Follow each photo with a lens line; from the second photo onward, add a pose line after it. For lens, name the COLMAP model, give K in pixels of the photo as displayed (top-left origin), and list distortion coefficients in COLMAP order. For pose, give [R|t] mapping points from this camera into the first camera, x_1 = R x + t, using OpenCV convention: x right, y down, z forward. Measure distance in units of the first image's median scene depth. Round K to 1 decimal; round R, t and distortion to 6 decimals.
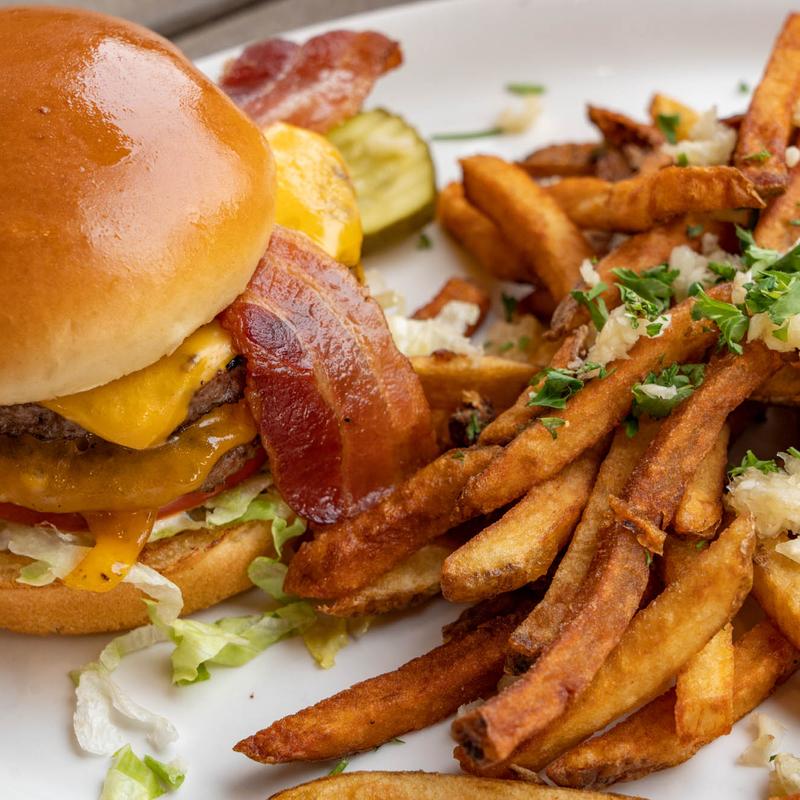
lens RADIAL K [[2758.8, 0, 399.6], [0, 2758.8, 399.7], [0, 0, 1]] dist [0.062556, 0.000000]
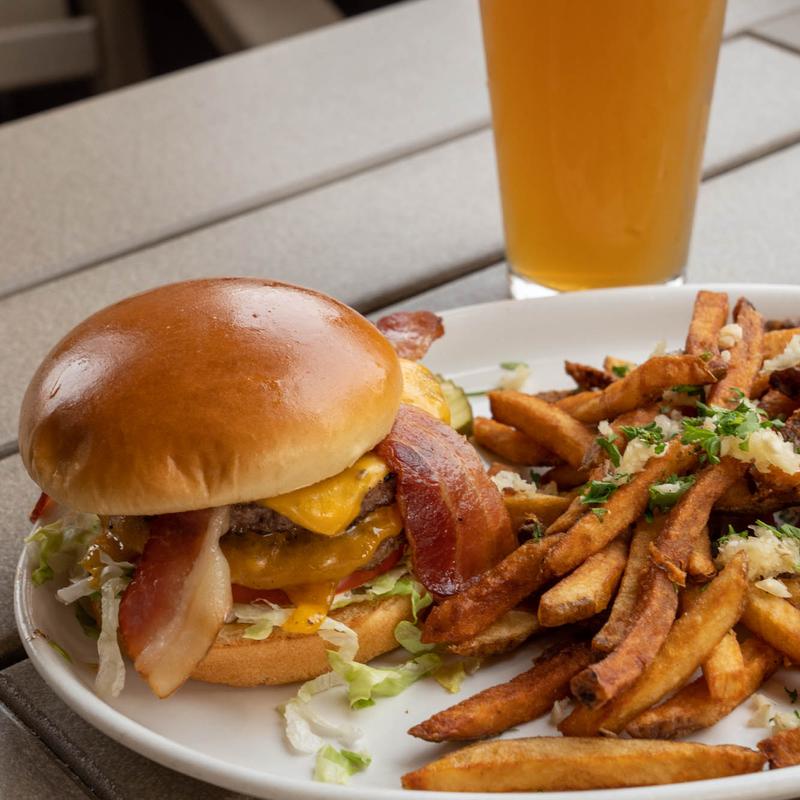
lens RADIAL K [[2272.4, 0, 400.3], [0, 2272.4, 400.1], [0, 0, 1]] dist [0.086779, 0.000000]
pose [[0.993113, -0.035349, 0.111698, -0.186957], [0.061265, 0.969345, -0.237941, 0.235886], [-0.099863, 0.243146, 0.964836, -0.191924]]
